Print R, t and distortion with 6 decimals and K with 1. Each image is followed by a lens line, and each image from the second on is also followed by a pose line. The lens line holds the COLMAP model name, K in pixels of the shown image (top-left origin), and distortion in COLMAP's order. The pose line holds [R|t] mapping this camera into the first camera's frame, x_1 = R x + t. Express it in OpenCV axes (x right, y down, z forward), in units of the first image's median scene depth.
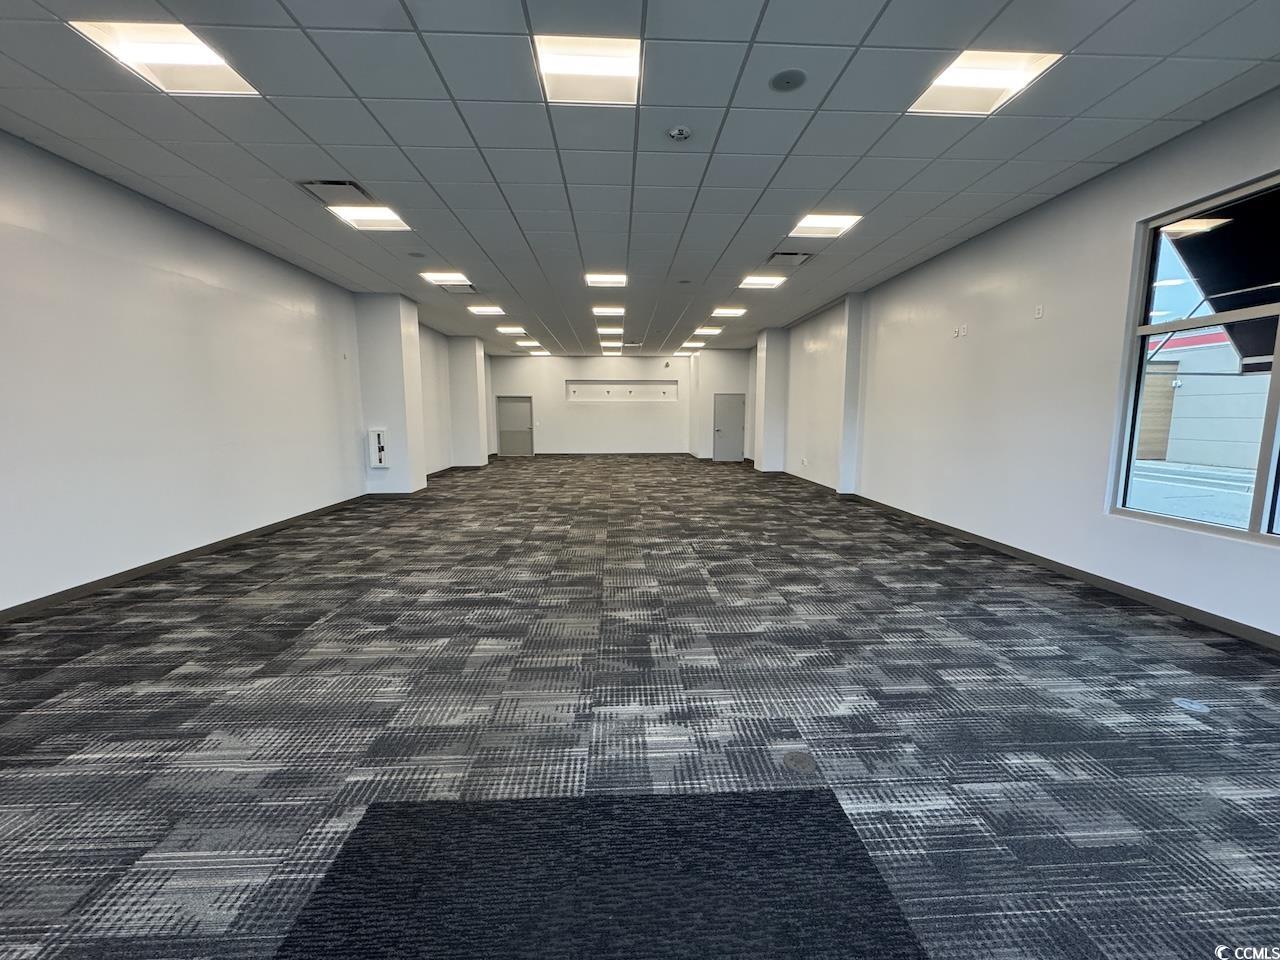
lens RADIAL K [[512.6, 0, 640.0], [0, 512.6, 480.0], [0, 0, 1]] dist [-0.001482, -0.000243]
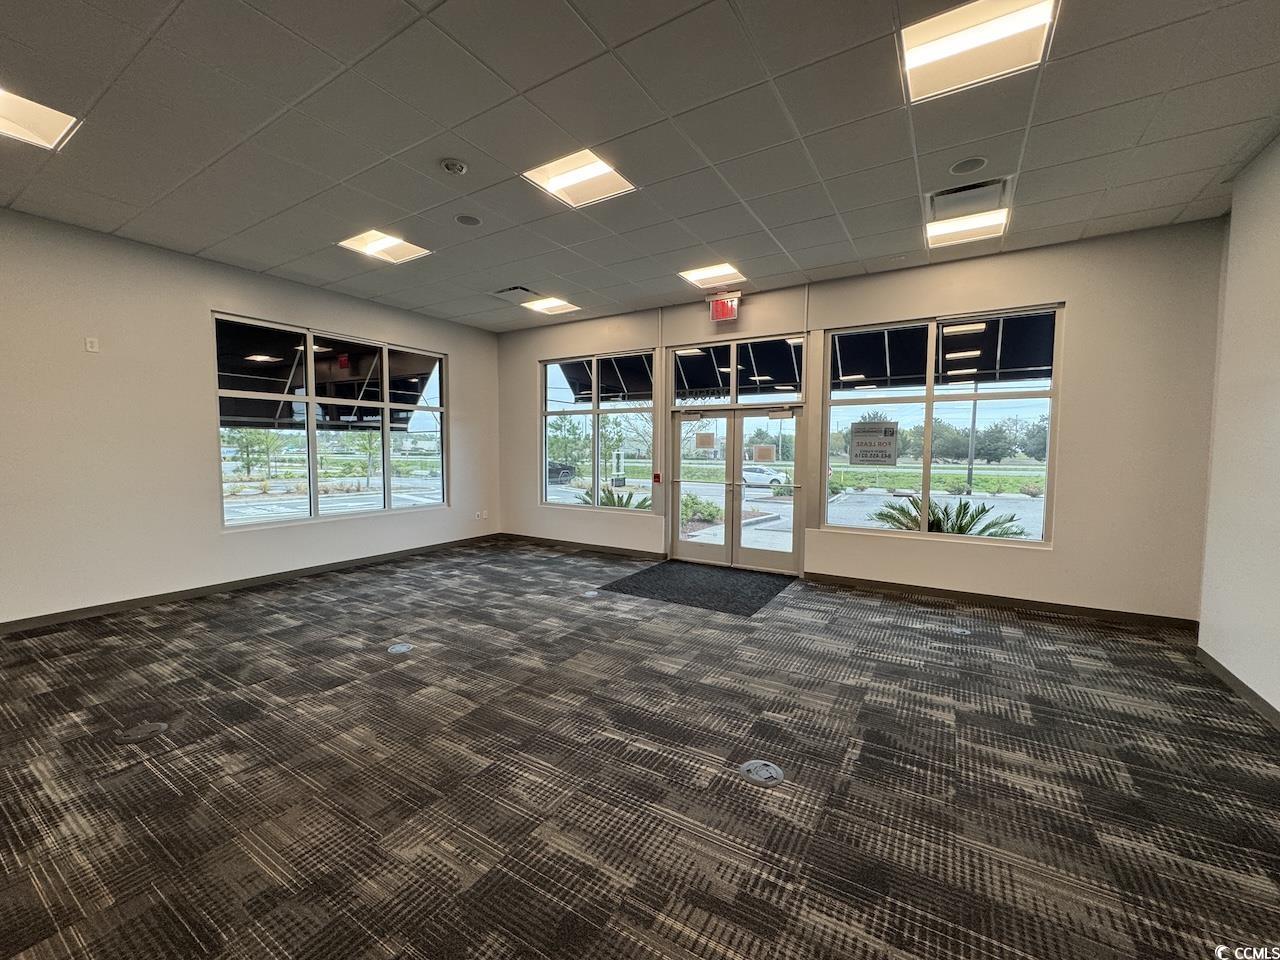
lens RADIAL K [[512.6, 0, 640.0], [0, 512.6, 480.0], [0, 0, 1]] dist [-0.001482, -0.000243]
pose [[-0.827468, -0.038045, 0.560222, -0.763081], [0.066905, 0.983914, 0.165639, -0.239023], [-0.557512, 0.174542, -0.811613, 1.680071]]
